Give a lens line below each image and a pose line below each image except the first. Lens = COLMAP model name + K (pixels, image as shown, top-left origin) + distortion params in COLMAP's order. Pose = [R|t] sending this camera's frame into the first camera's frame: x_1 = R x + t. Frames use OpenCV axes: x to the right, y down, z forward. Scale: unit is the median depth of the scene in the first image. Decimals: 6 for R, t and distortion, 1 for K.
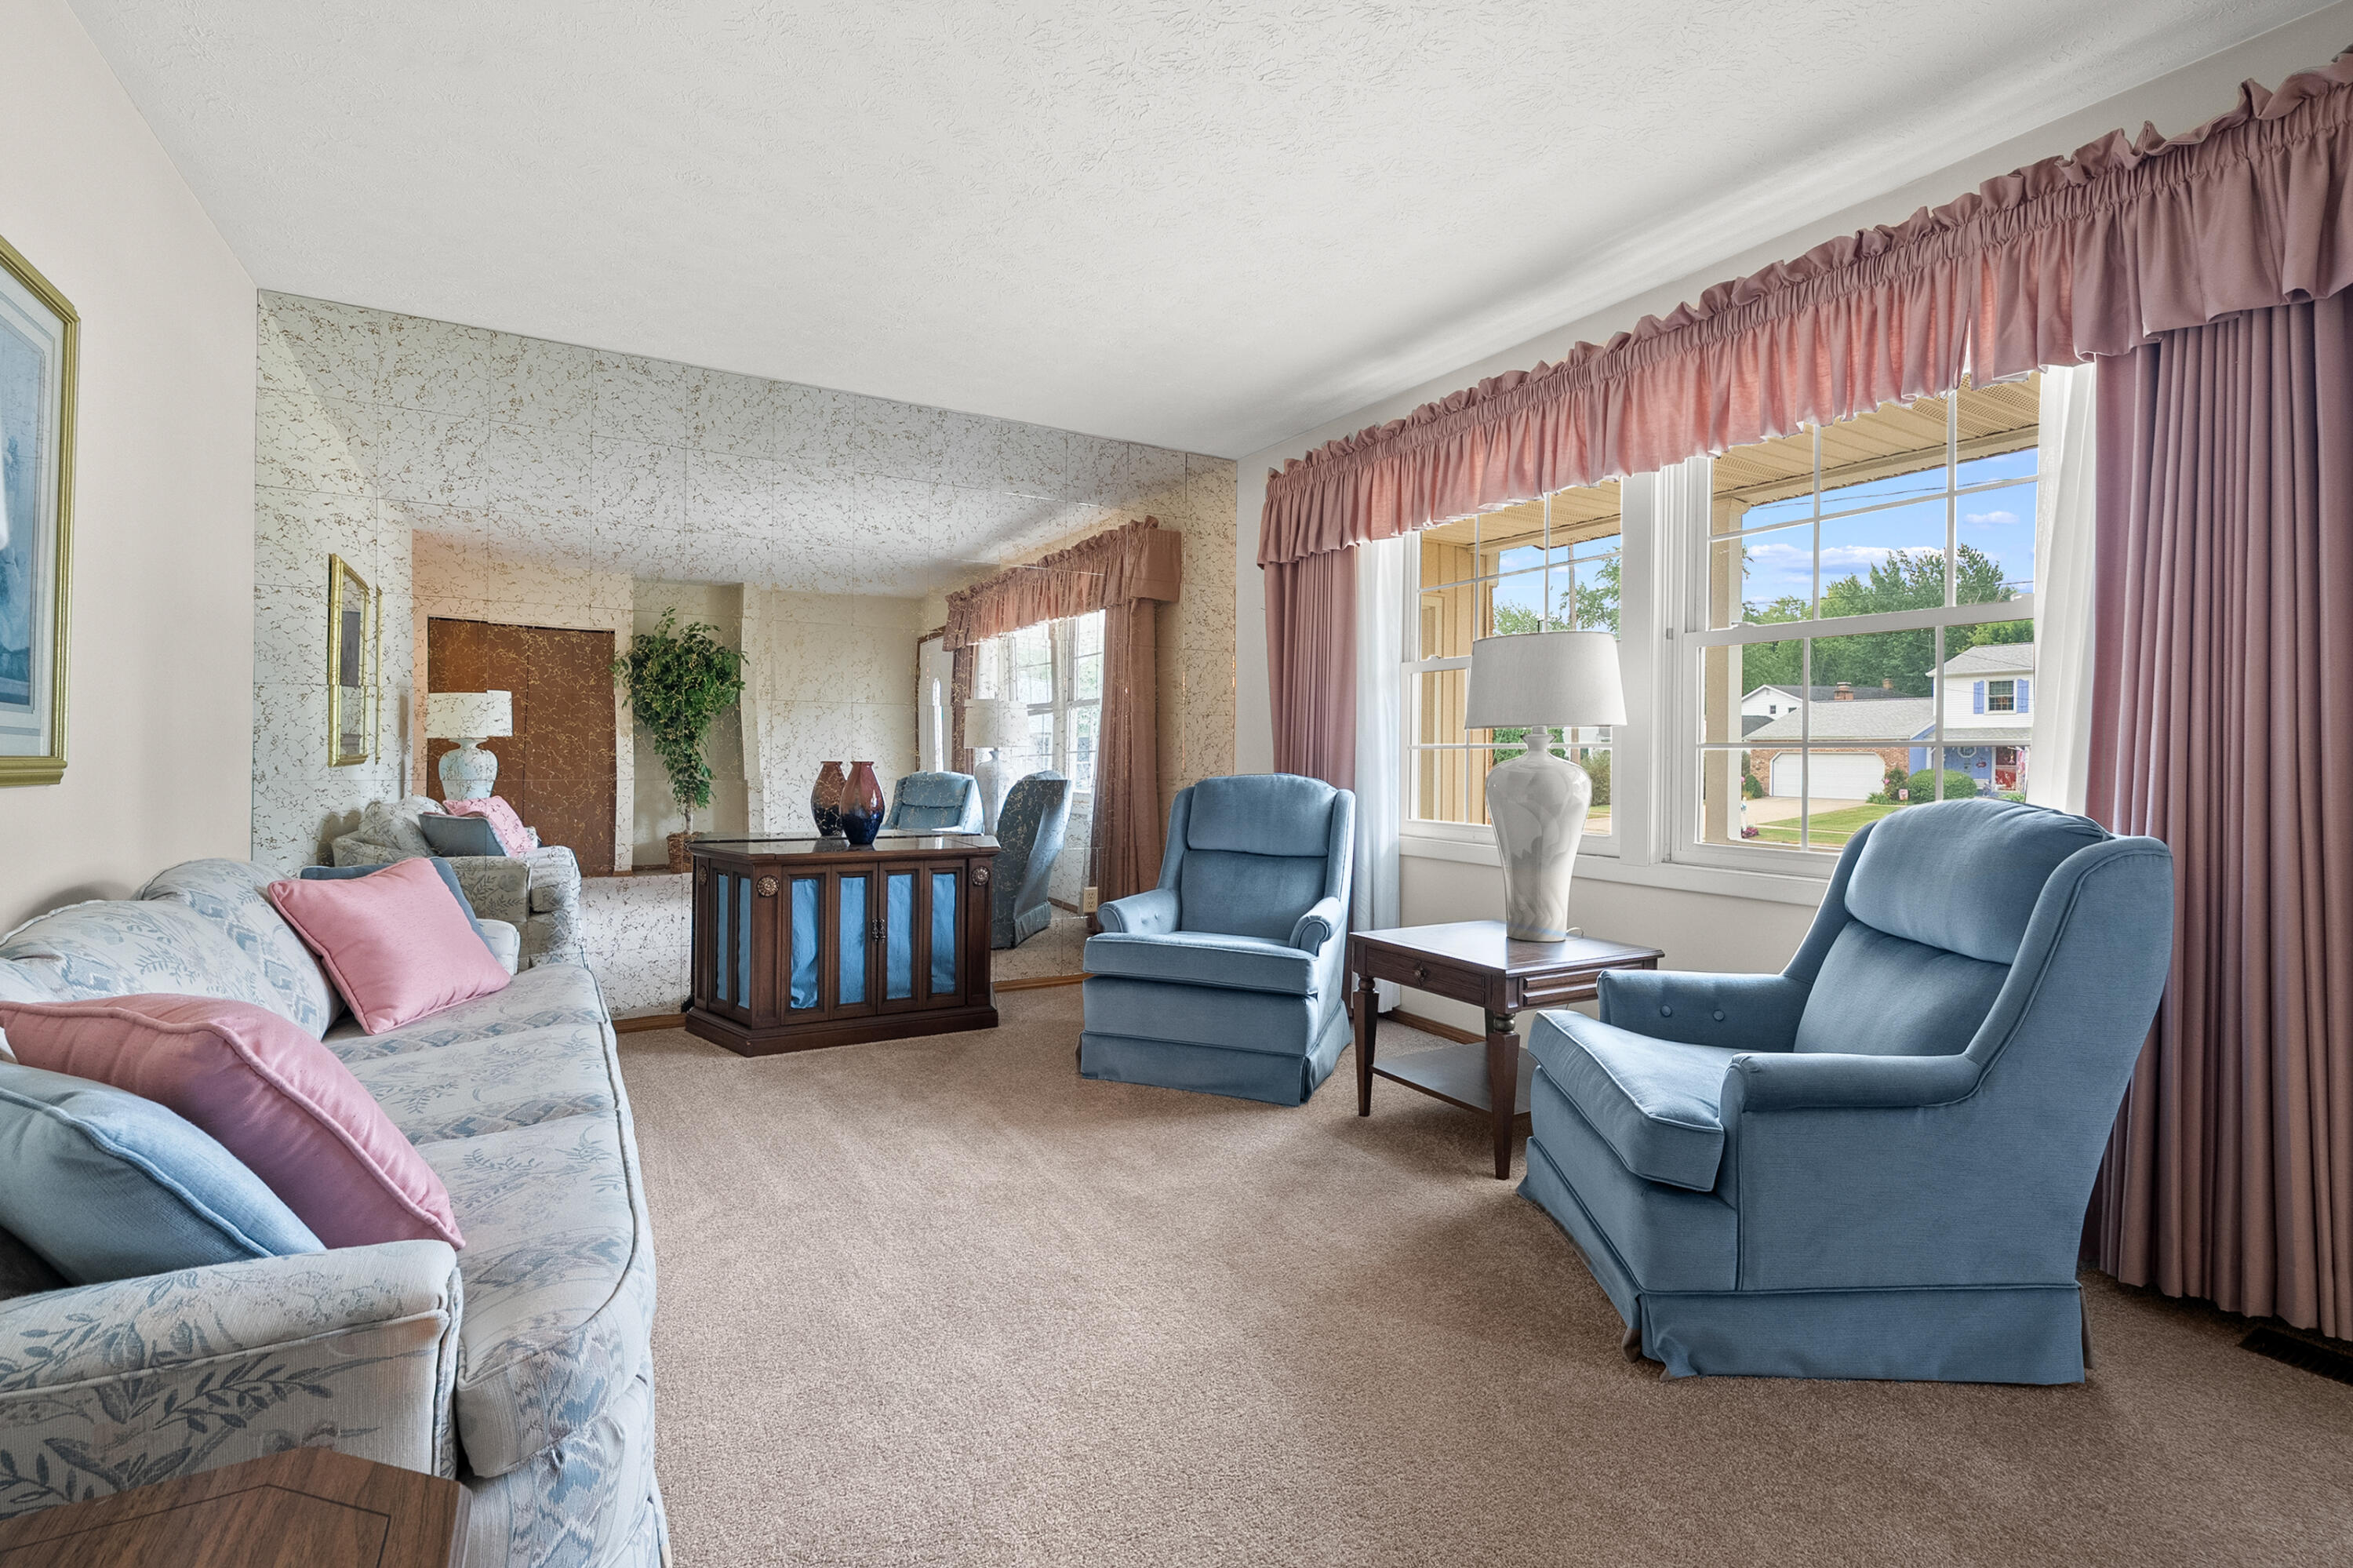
lens RADIAL K [[1064.9, 0, 1177.3], [0, 1064.9, 778.0], [0, 0, 1]] dist [-0.003213, 0.000311]
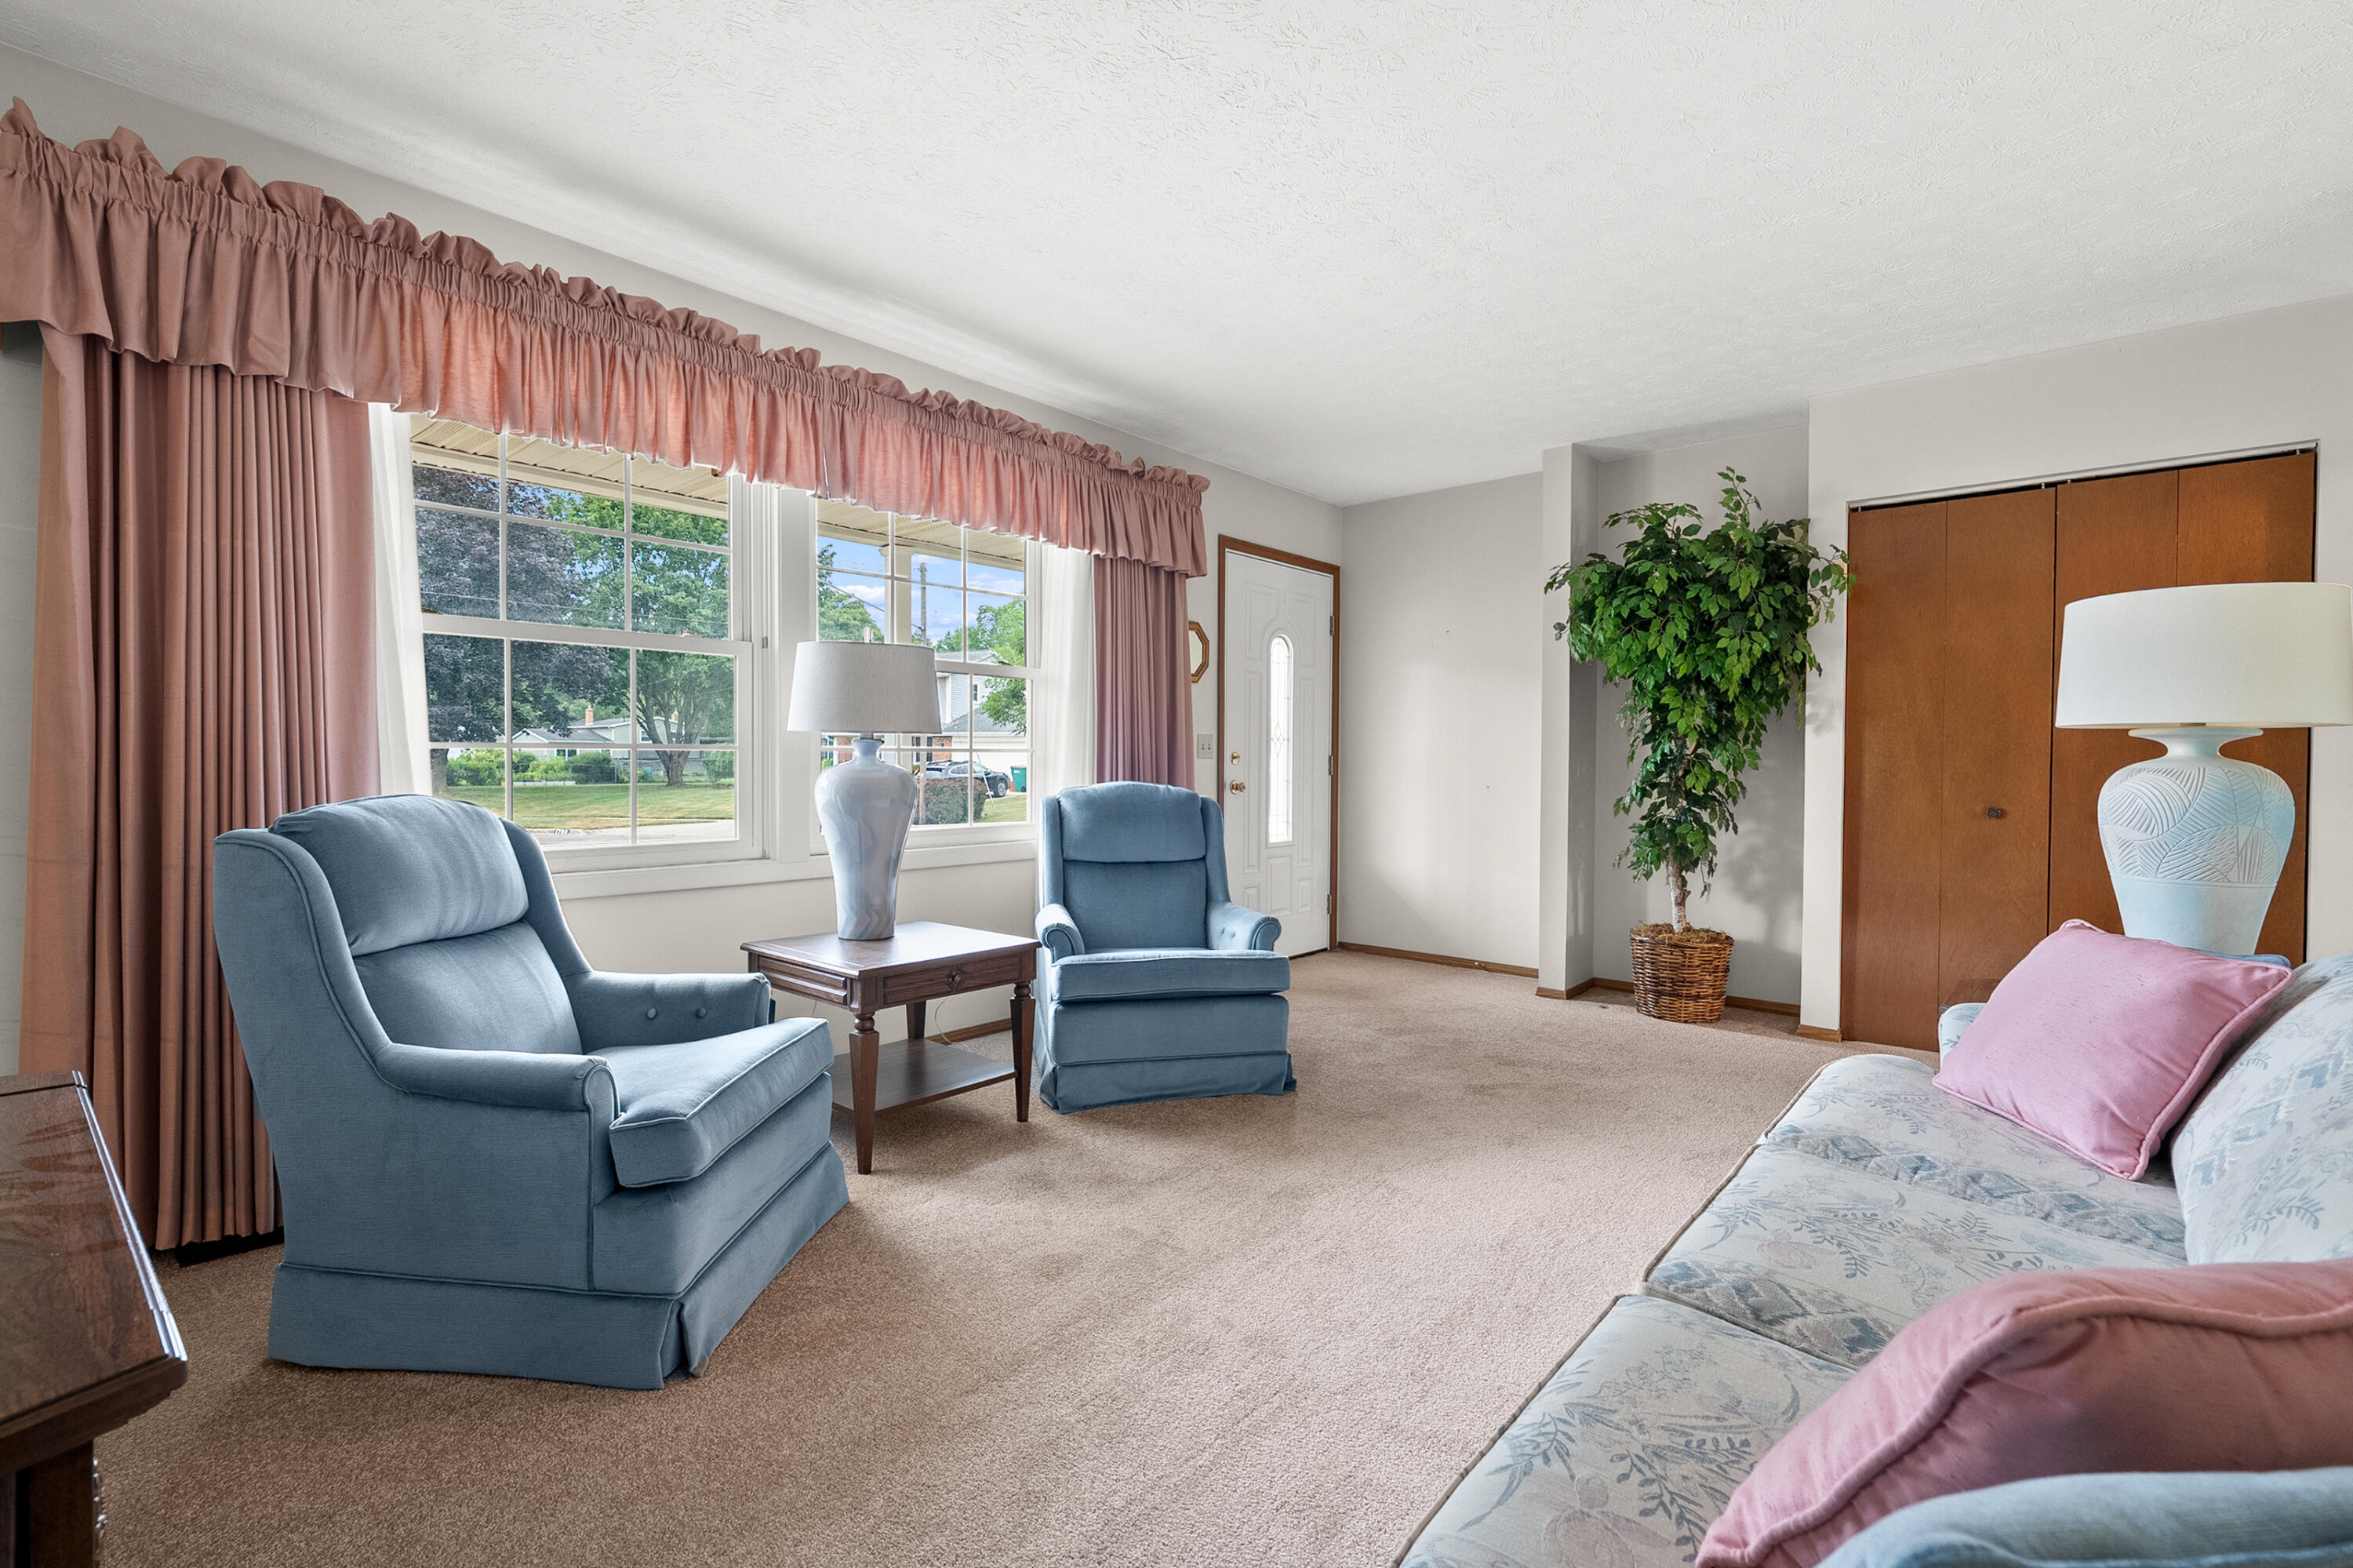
lens RADIAL K [[1110.1, 0, 1190.8], [0, 1110.1, 771.6], [0, 0, 1]] dist [-0.000673, -0.000224]
pose [[-0.338054, -0.011882, 0.941052, -0.863314], [0.014045, 0.999745, 0.017668, -0.022964], [-0.941022, 0.019190, -0.337801, 1.183786]]
